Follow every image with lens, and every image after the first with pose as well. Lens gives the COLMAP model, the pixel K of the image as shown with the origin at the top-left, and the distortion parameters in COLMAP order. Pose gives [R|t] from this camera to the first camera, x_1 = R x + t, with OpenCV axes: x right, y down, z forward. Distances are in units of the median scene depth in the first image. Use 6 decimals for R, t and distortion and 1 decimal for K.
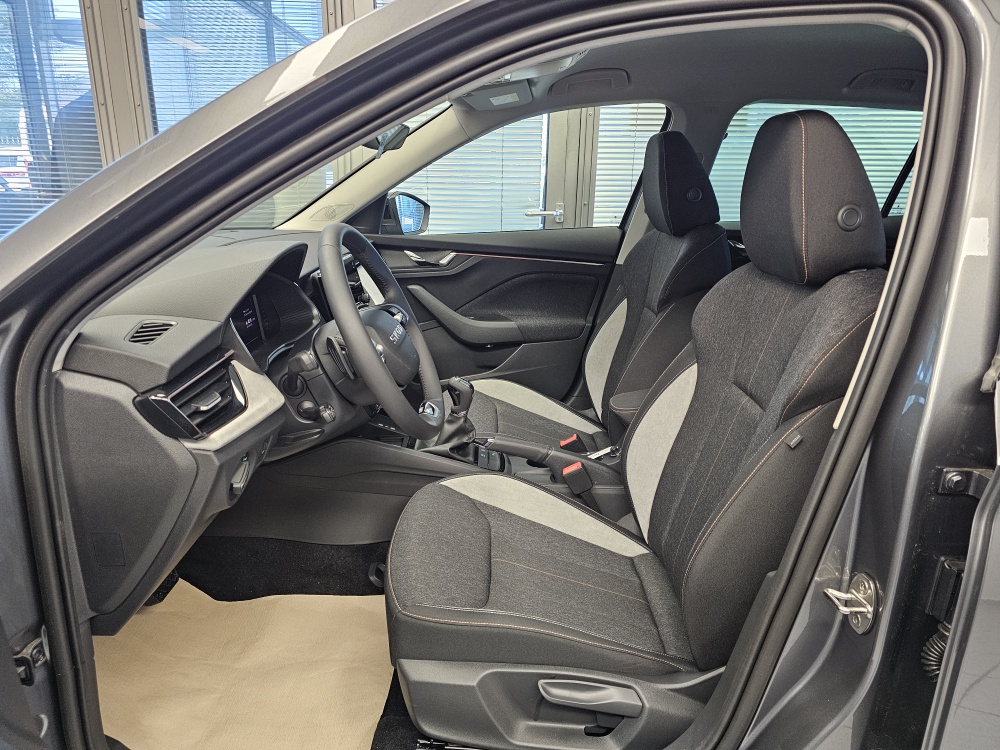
lens RADIAL K [[659.5, 0, 495.1], [0, 659.5, 376.4], [0, 0, 1]] dist [0.026029, -0.000740]
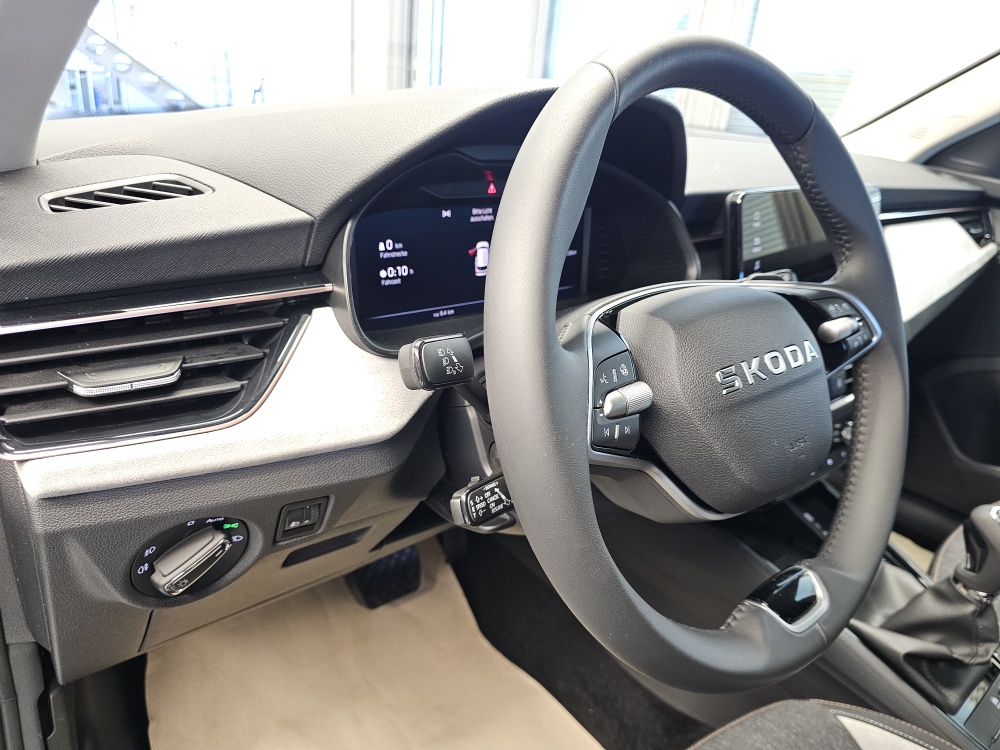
lens RADIAL K [[674.6, 0, 500.0], [0, 674.6, 375.0], [0, 0, 1]] dist [0.050540, -0.061973]
pose [[0.628426, 0.340515, -0.699379, 0.020794], [-0.299099, 0.935750, 0.186846, -0.097382], [0.718067, 0.091765, 0.689897, 0.718995]]
